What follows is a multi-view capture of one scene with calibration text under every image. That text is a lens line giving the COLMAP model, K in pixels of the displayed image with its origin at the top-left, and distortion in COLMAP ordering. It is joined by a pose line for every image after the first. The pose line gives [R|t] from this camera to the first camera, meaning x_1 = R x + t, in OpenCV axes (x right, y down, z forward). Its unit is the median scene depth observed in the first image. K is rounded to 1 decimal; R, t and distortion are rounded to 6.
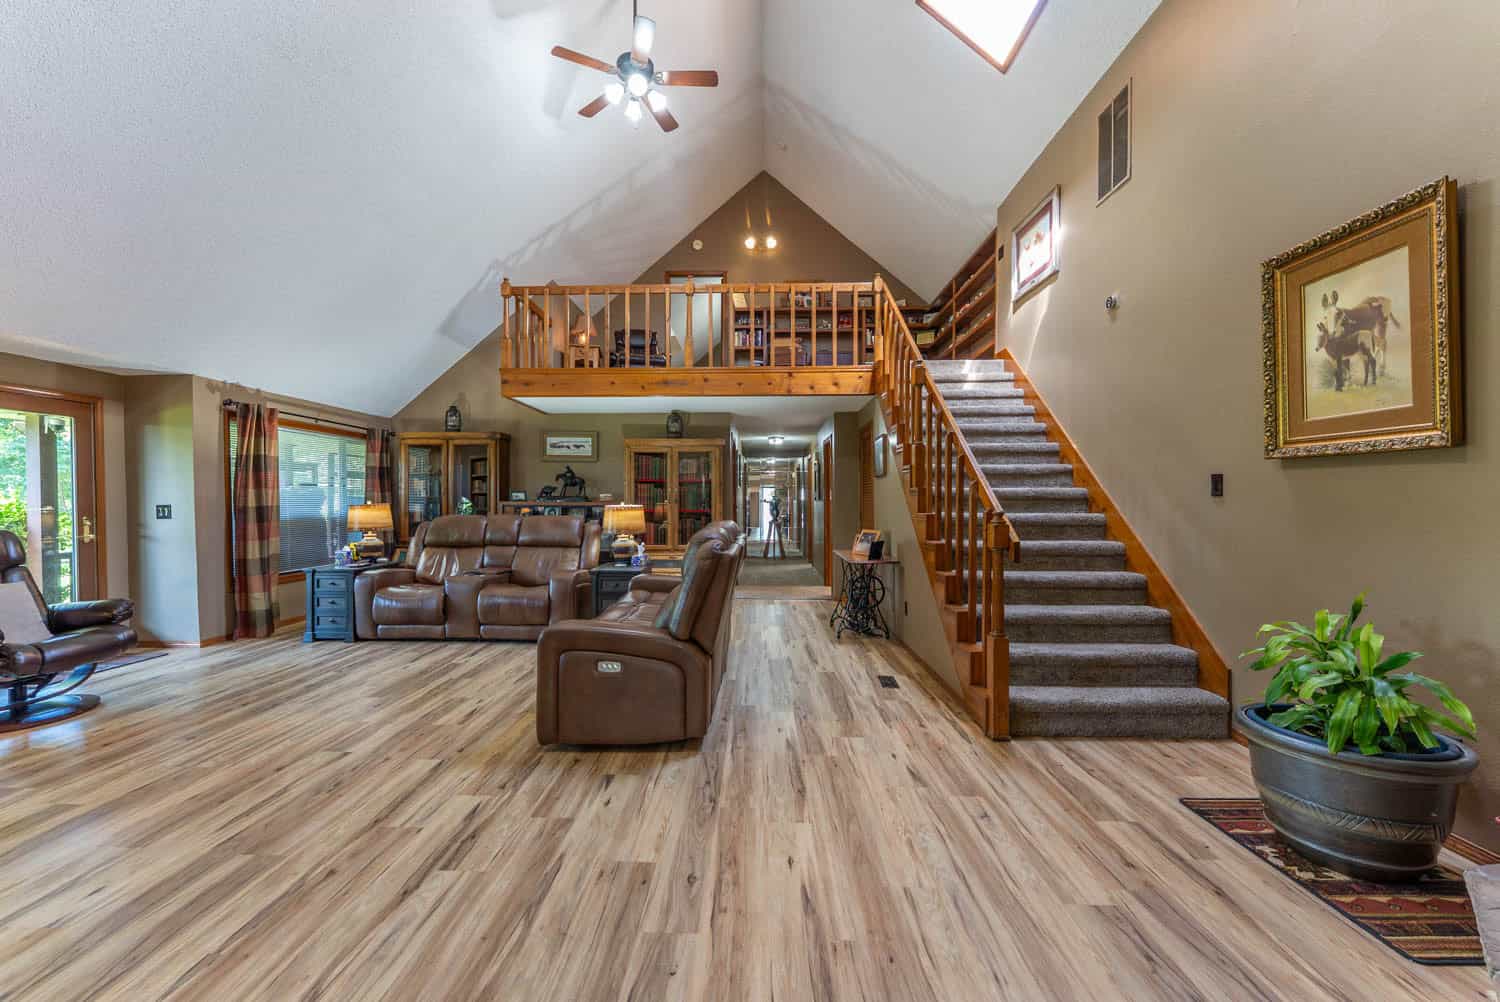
lens RADIAL K [[598.6, 0, 758.6], [0, 598.6, 502.1], [0, 0, 1]] dist [0.001244, -0.000580]
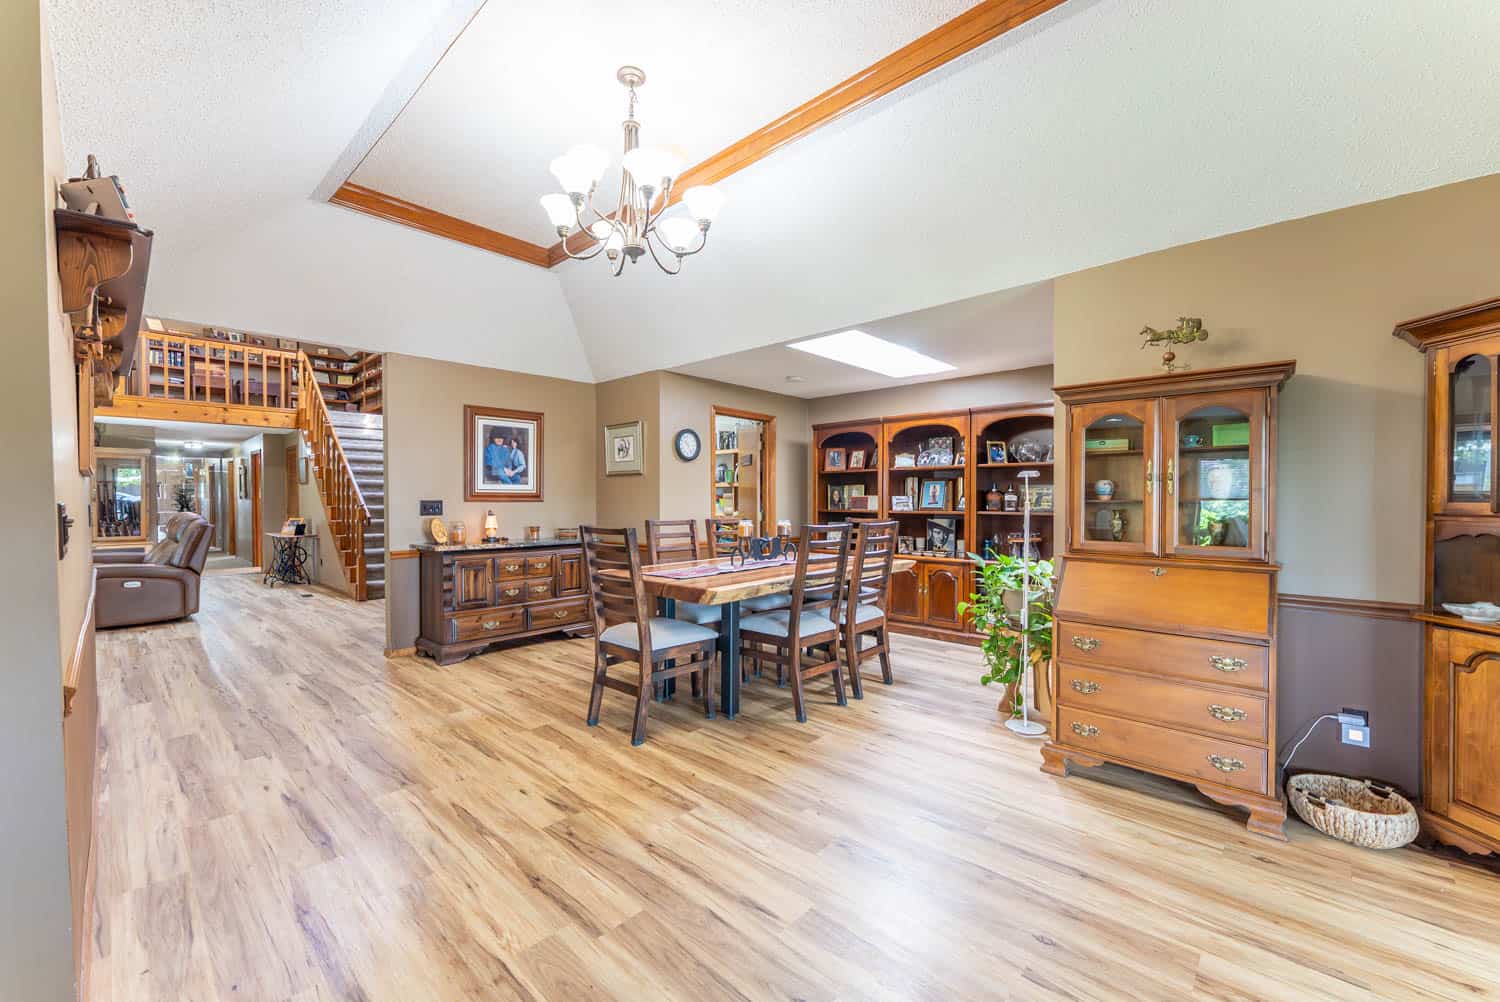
lens RADIAL K [[598.6, 0, 735.9], [0, 598.6, 502.2], [0, 0, 1]] dist [0.001244, -0.000580]
pose [[0.689081, -0.007601, 0.724644, -0.171403], [0.005216, 0.999971, 0.005529, 0.002313], [-0.724665, -0.000030, 0.689101, -1.010540]]
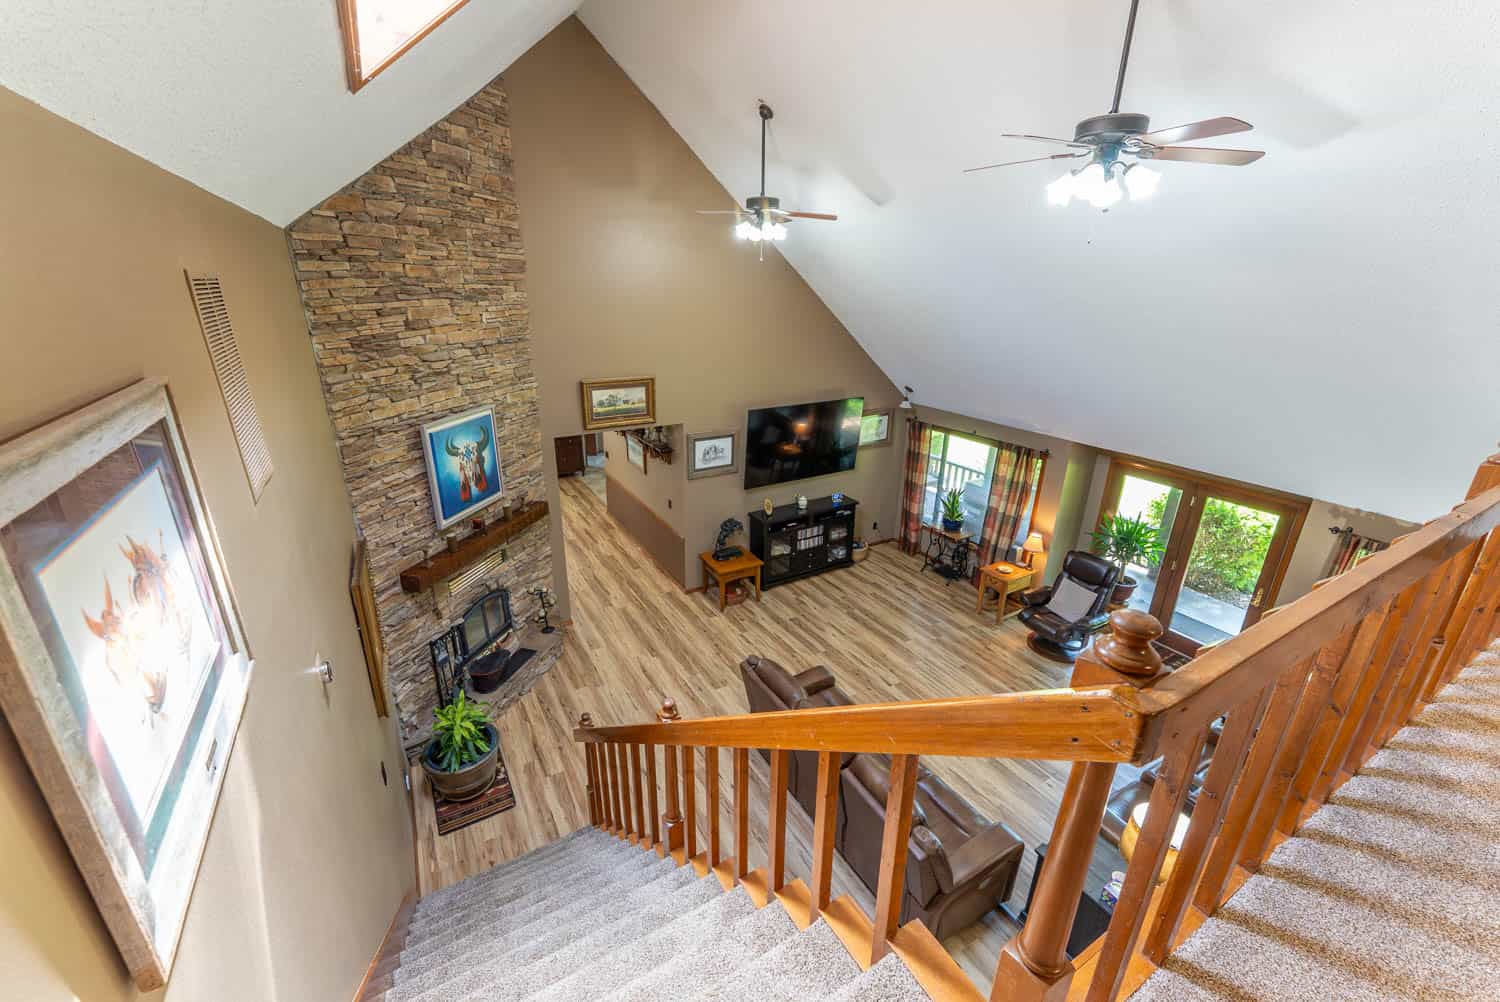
lens RADIAL K [[598.6, 0, 743.9], [0, 598.6, 502.4], [0, 0, 1]] dist [0.001244, -0.000580]
pose [[-0.865597, 0.173438, -0.469745, 0.389013], [-0.002496, 0.936595, 0.350406, -0.545543], [0.500734, 0.304483, -0.810281, 1.293580]]
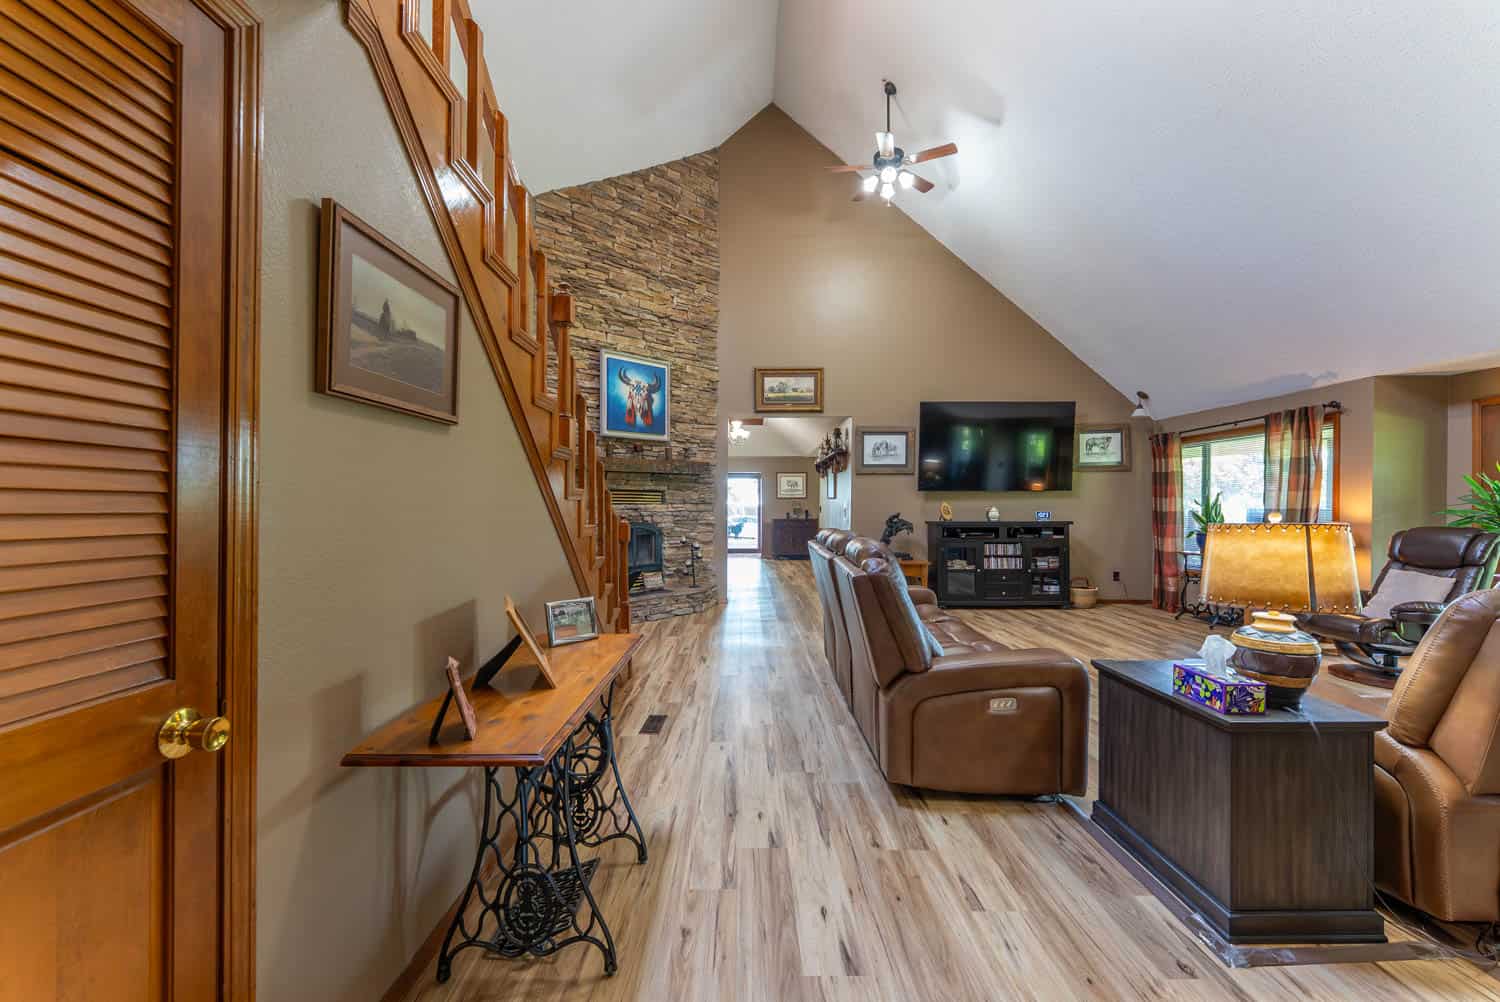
lens RADIAL K [[598.6, 0, 744.0], [0, 598.6, 501.2], [0, 0, 1]] dist [0.001244, -0.000580]
pose [[-0.999948, 0.008737, 0.005323, 0.066262], [0.008724, 0.999959, -0.002468, -0.007061], [-0.005344, -0.002421, -0.999983, 1.472463]]
